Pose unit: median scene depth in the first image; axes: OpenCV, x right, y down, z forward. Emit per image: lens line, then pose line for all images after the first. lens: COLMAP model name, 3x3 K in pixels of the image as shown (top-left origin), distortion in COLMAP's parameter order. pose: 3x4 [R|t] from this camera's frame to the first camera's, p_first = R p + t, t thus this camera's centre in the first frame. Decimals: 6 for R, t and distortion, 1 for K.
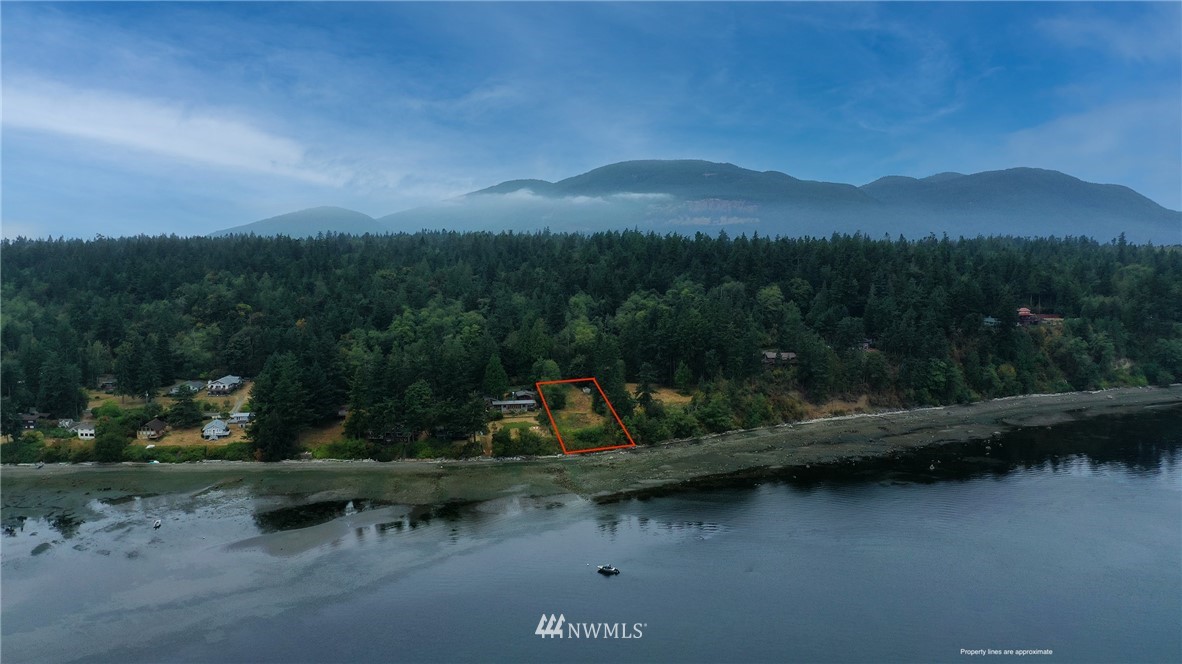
lens RADIAL K [[944.1, 0, 591.3], [0, 944.1, 331.3], [0, 0, 1]] dist [-0.003160, 0.001600]
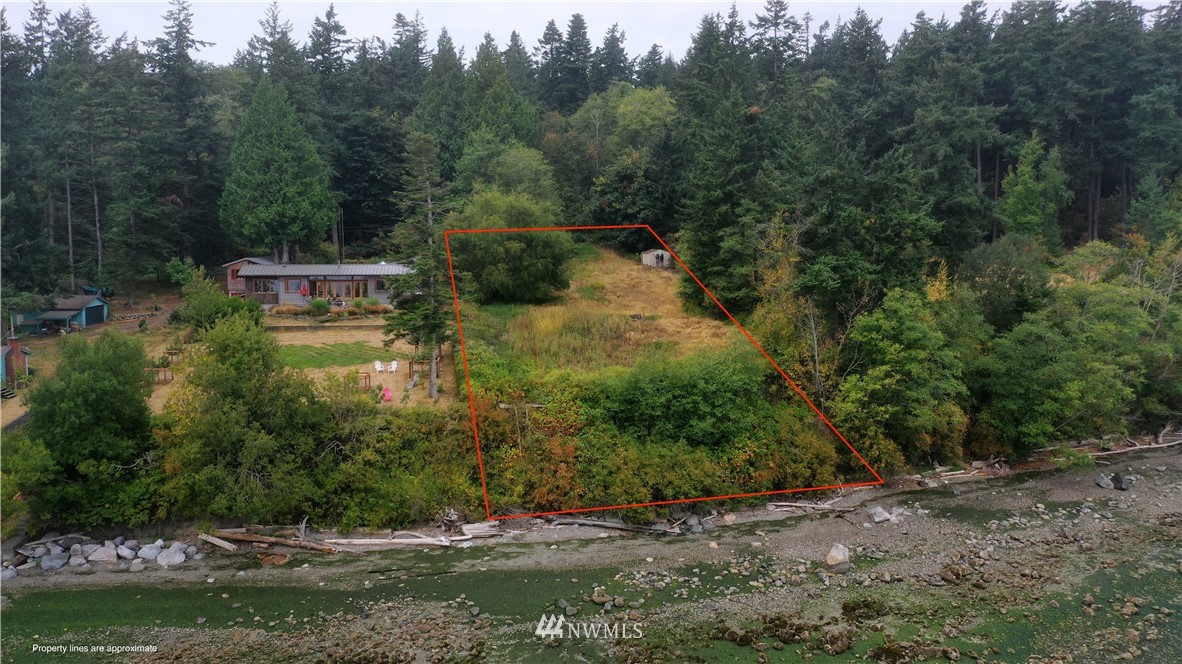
lens RADIAL K [[944.1, 0, 589.1], [0, 944.1, 326.1], [0, 0, 1]] dist [-0.003160, 0.001600]
pose [[0.997711, 0.004417, -0.067482, -0.005577], [-0.005882, 0.999751, -0.021530, 0.085424], [0.067370, 0.021878, 0.997488, 0.710930]]
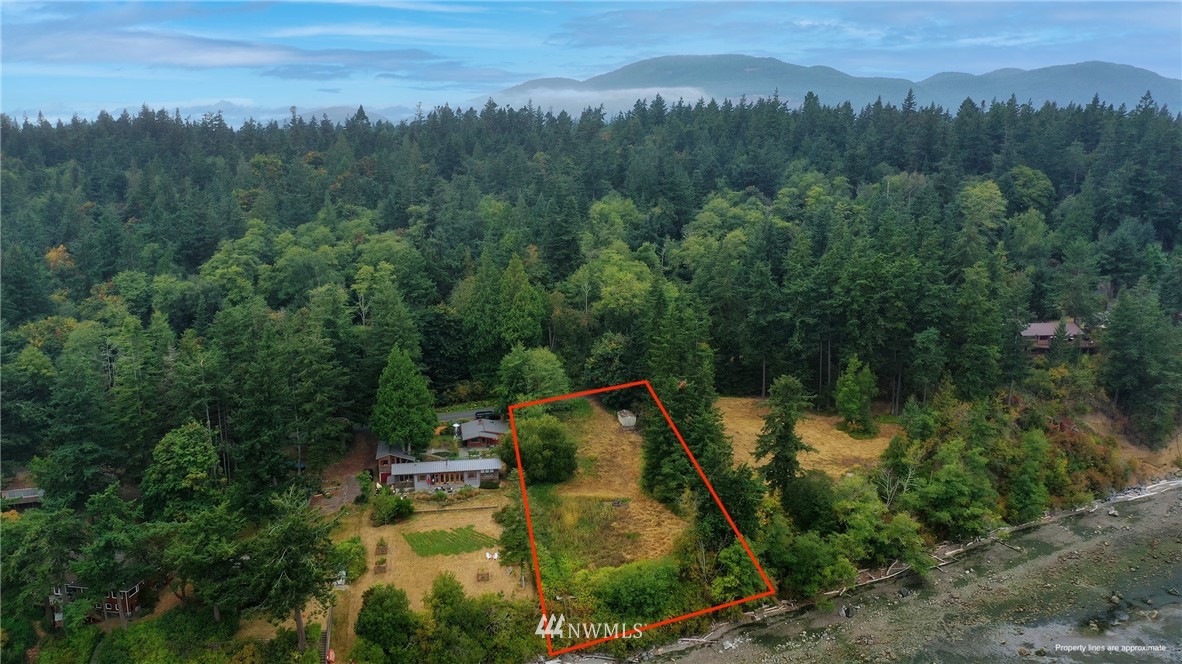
lens RADIAL K [[944.1, 0, 590.2], [0, 944.1, 331.7], [0, 0, 1]] dist [-0.003160, 0.001600]
pose [[0.999464, 0.003948, -0.032501, -0.007658], [-0.000768, 0.995257, 0.097281, -0.018785], [0.032731, -0.097204, 0.994726, 0.558155]]
